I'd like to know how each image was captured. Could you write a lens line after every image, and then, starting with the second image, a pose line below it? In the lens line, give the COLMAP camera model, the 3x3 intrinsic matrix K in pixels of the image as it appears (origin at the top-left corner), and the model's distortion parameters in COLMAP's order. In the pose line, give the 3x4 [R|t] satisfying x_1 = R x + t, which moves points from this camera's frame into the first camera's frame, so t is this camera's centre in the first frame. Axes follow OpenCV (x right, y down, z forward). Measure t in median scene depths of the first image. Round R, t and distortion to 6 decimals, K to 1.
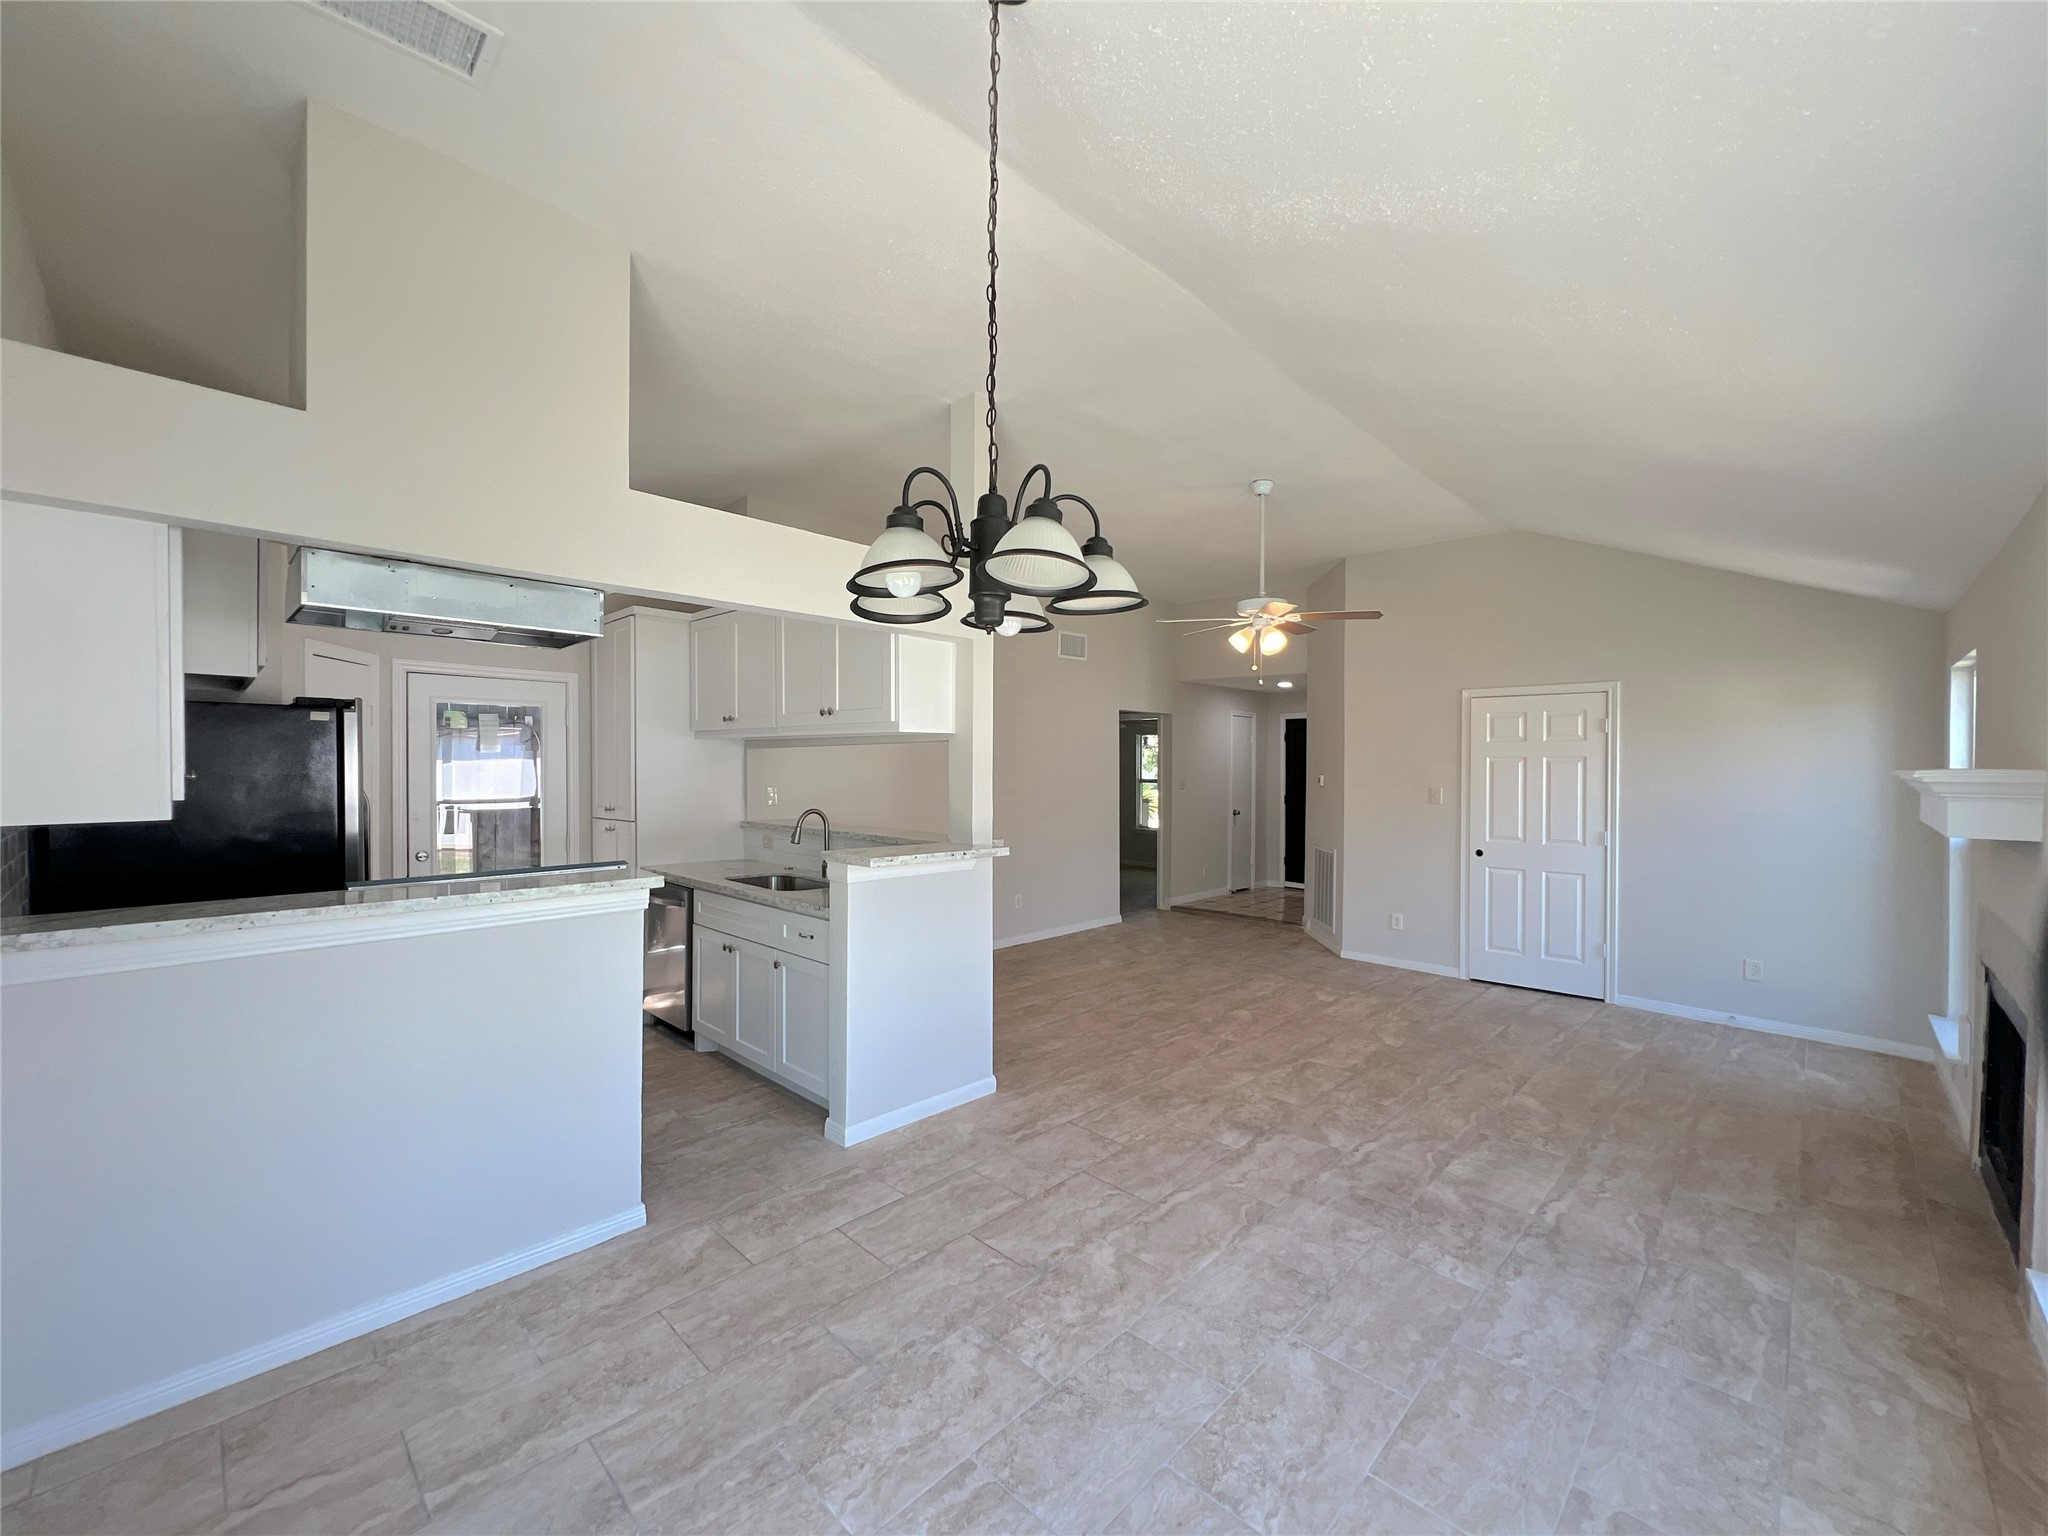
lens RADIAL K [[822.2, 0, 1027.2], [0, 822.2, 772.2], [0, 0, 1]] dist [-0.003665, 0.001223]
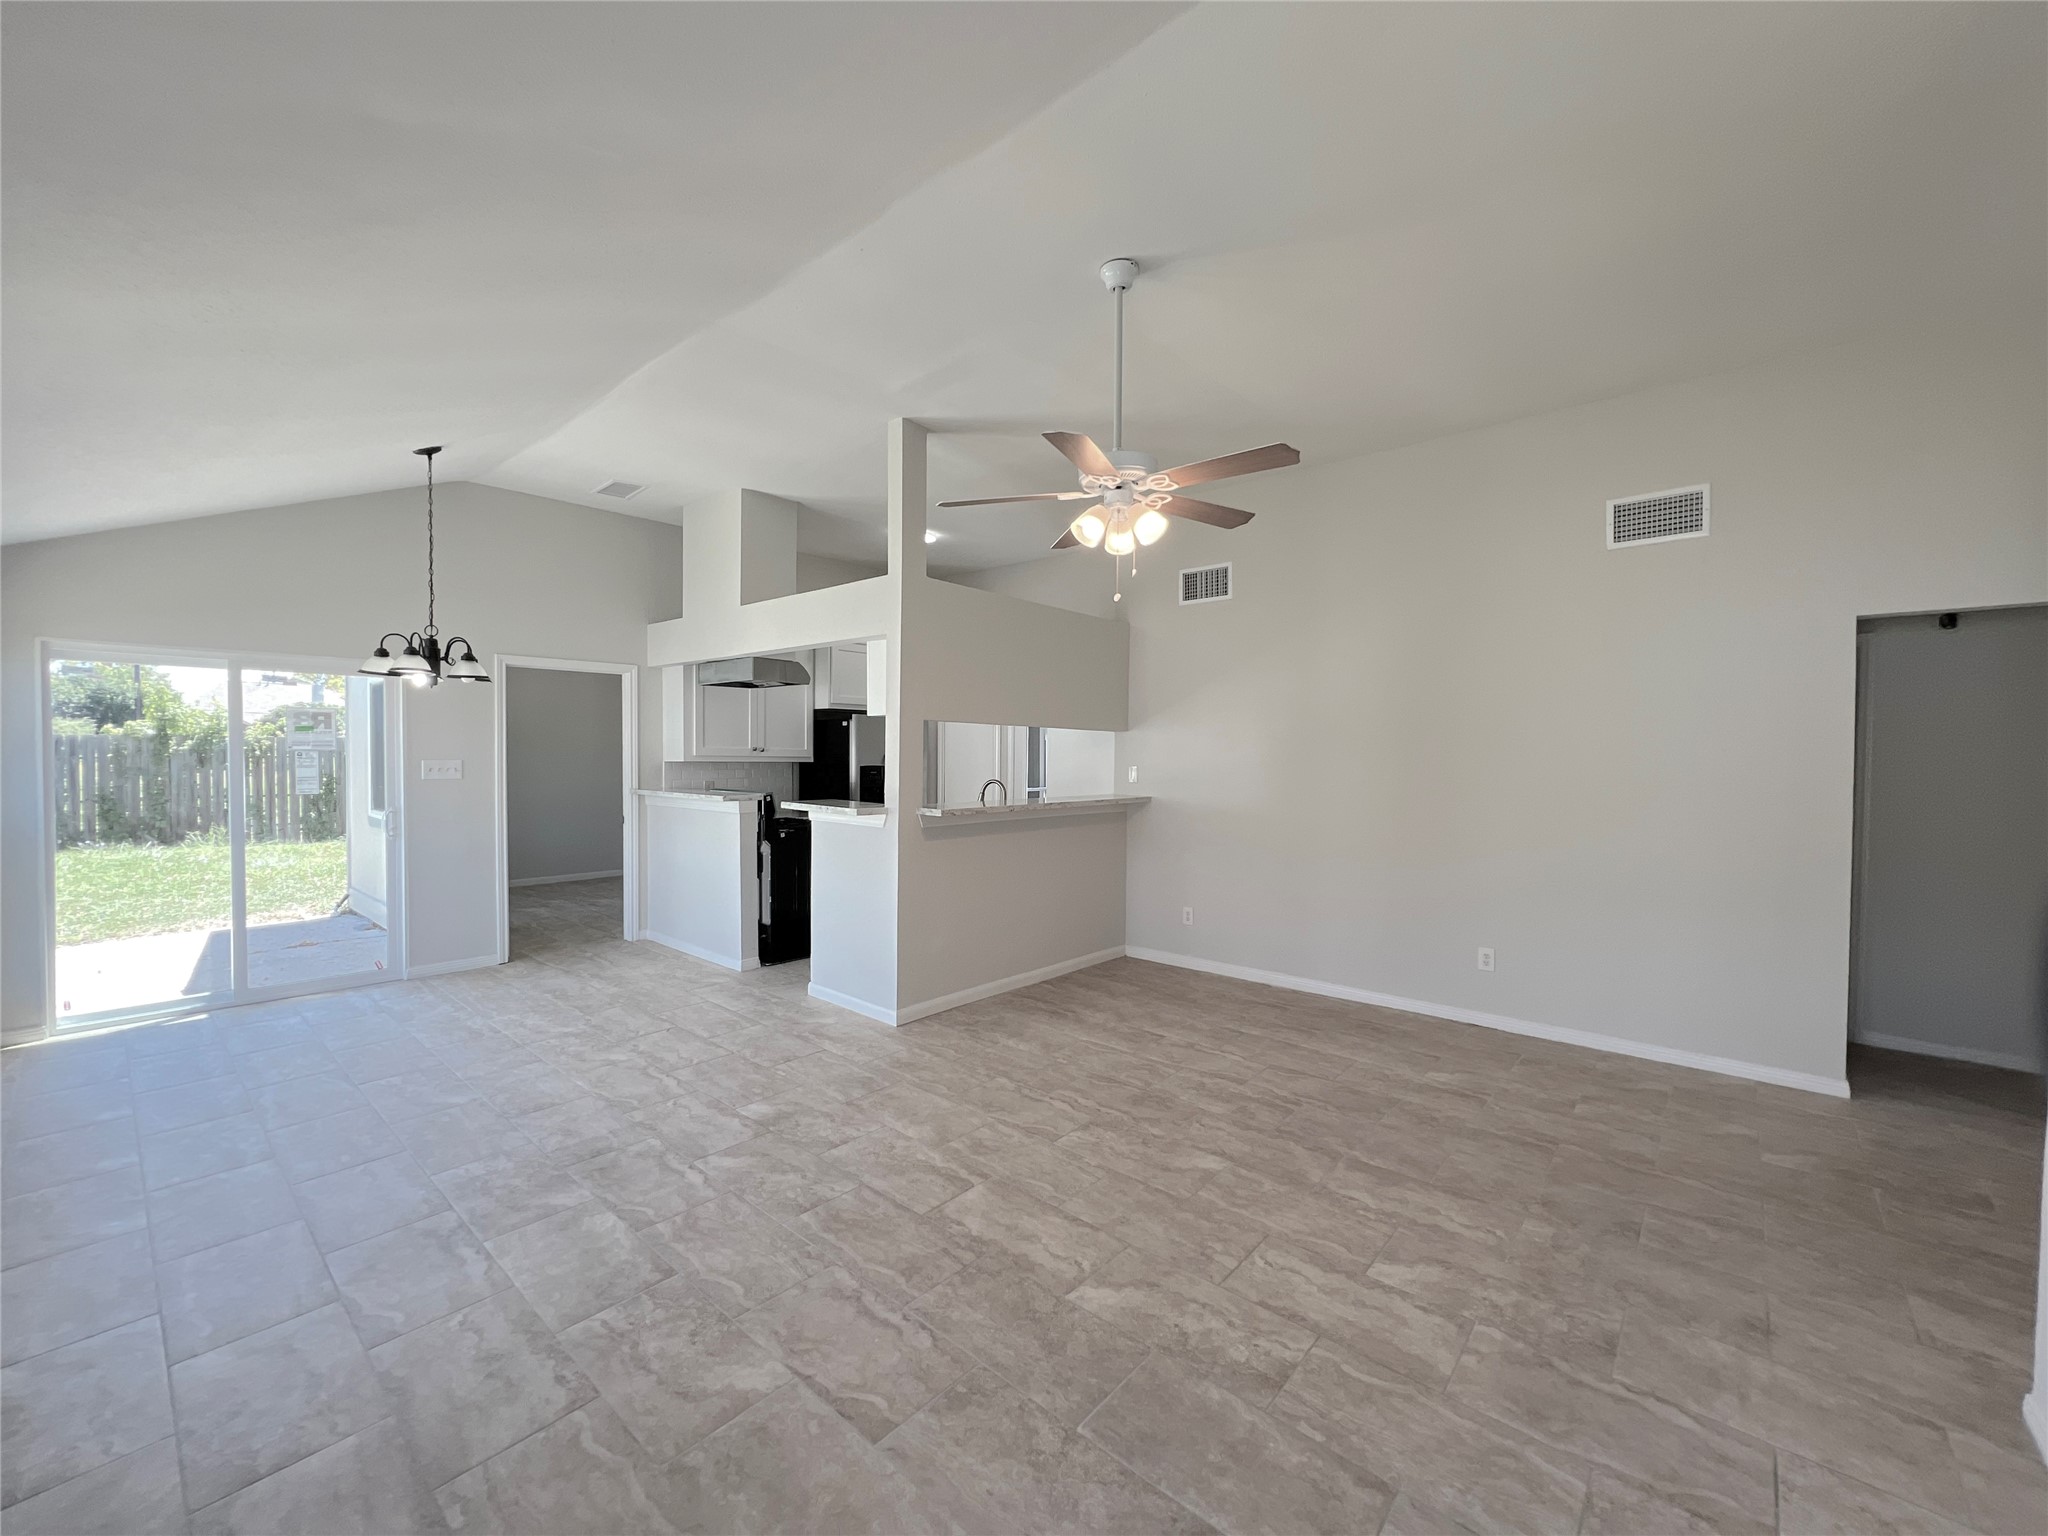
lens RADIAL K [[822.2, 0, 1027.2], [0, 822.2, 772.2], [0, 0, 1]] dist [-0.003665, 0.001223]
pose [[0.052202, 0.017683, -0.998480, 1.136968], [-0.016000, 0.999730, 0.016869, 0.014256], [0.998508, 0.015095, 0.052471, 1.150772]]
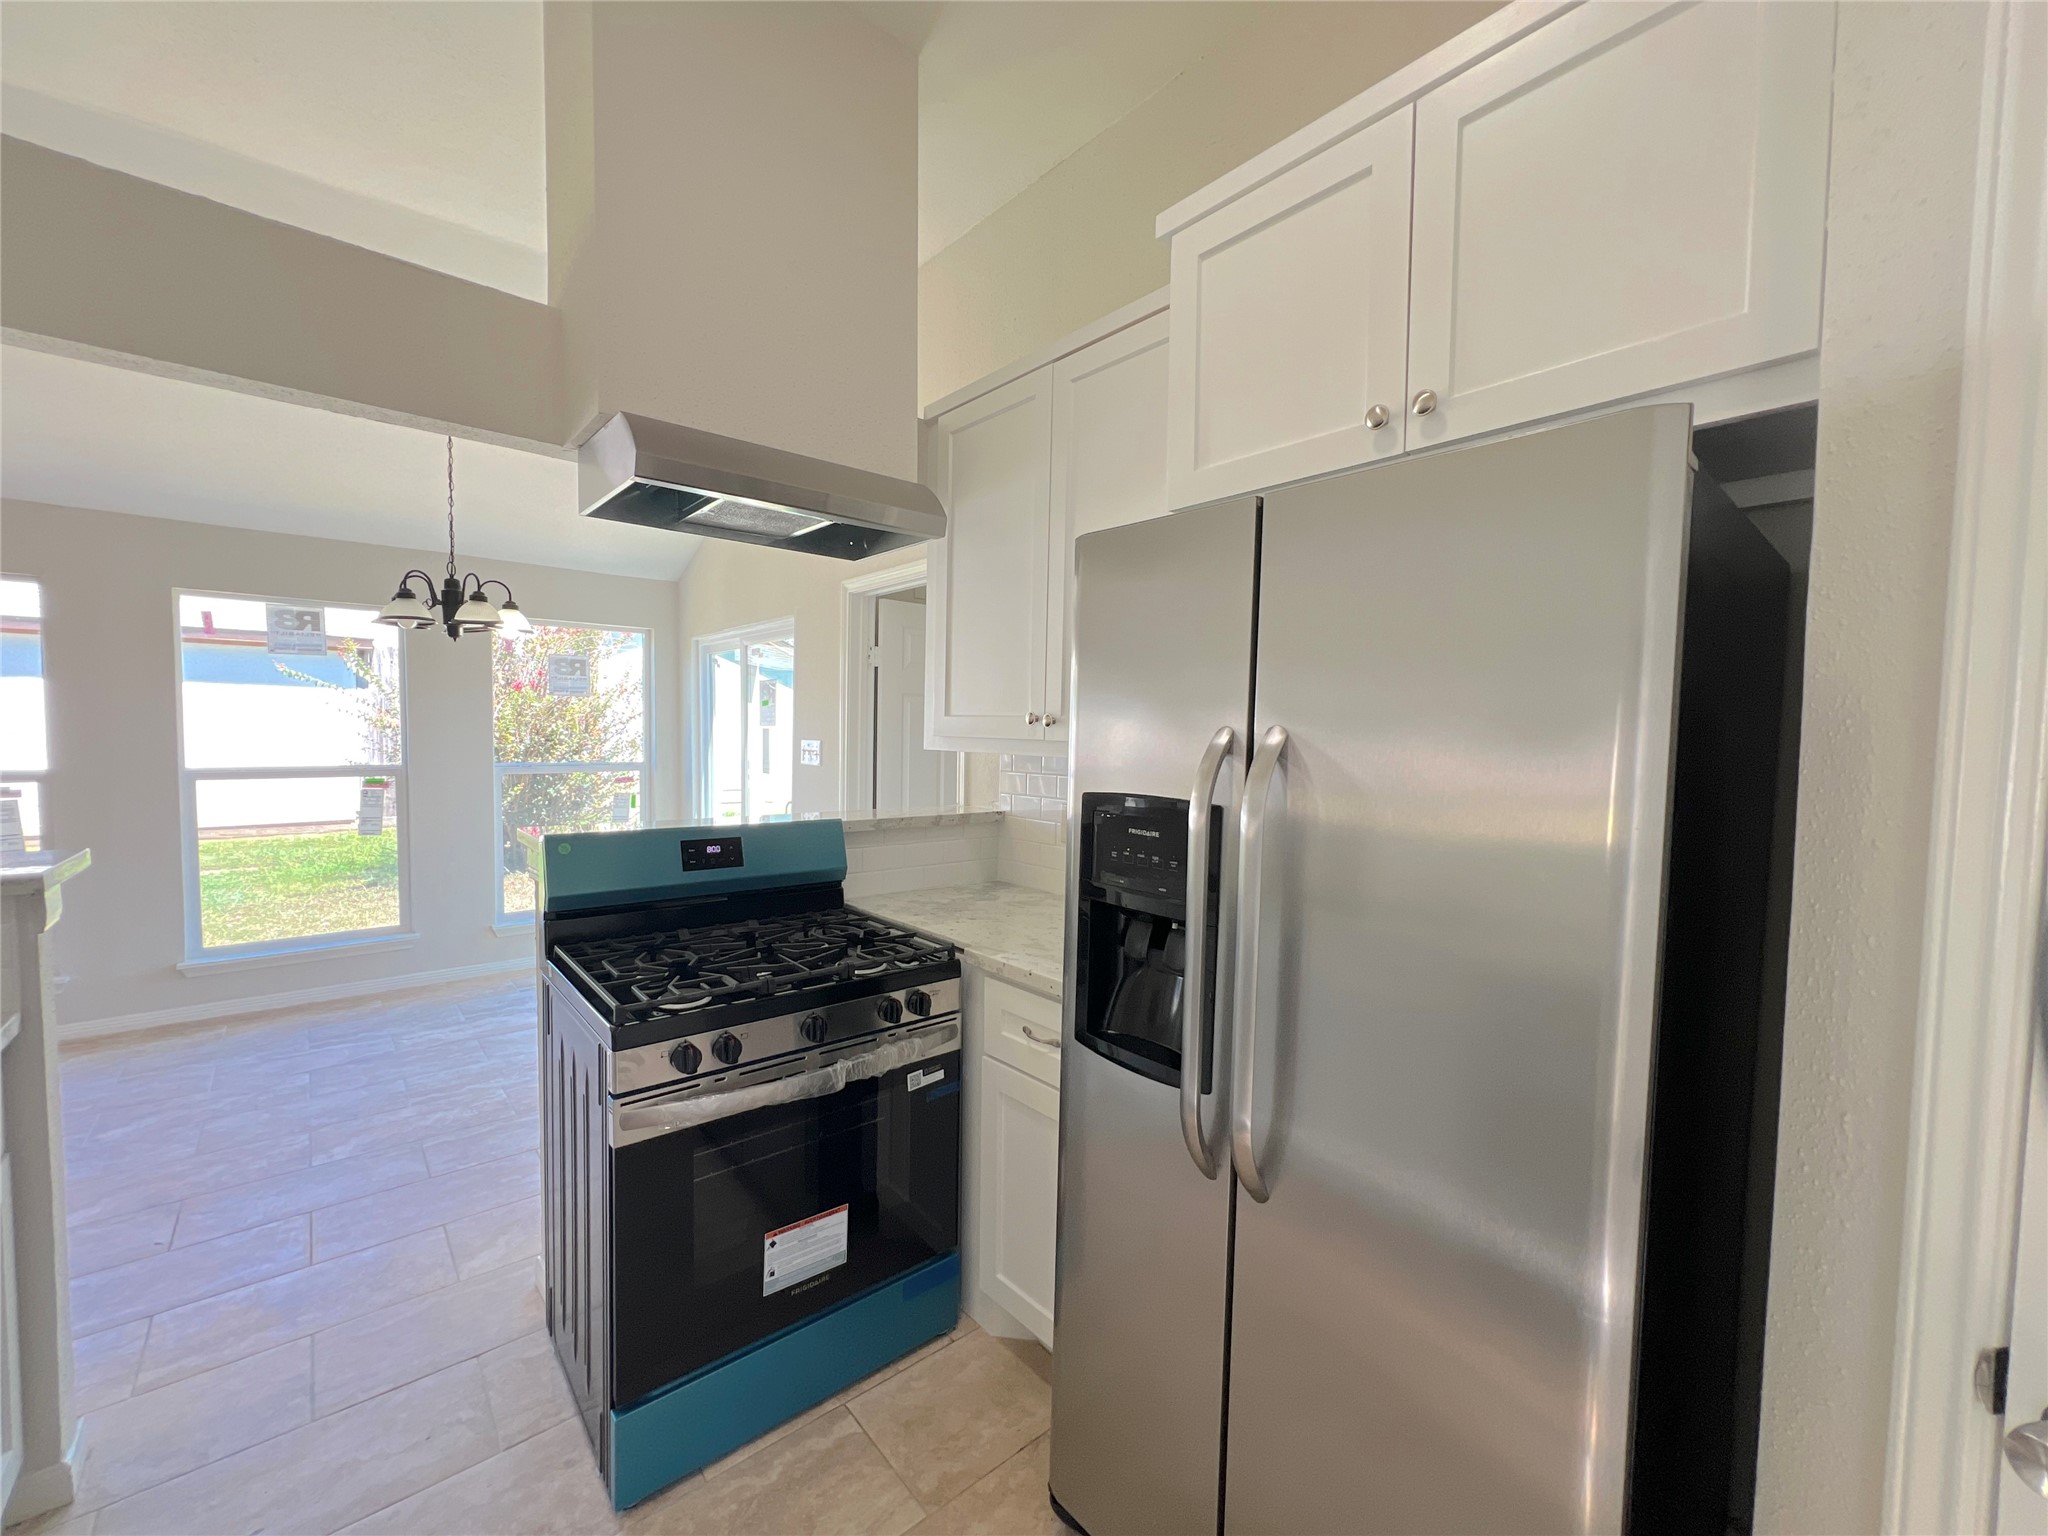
lens RADIAL K [[826.2, 0, 1020.5], [0, 826.2, 770.1], [0, 0, 1]] dist [-0.000410, 0.000240]
pose [[-0.995654, -0.026194, 0.089367, -0.711889], [-0.021028, 0.998080, 0.058259, 0.006413], [-0.090722, 0.056127, -0.994293, 1.240733]]
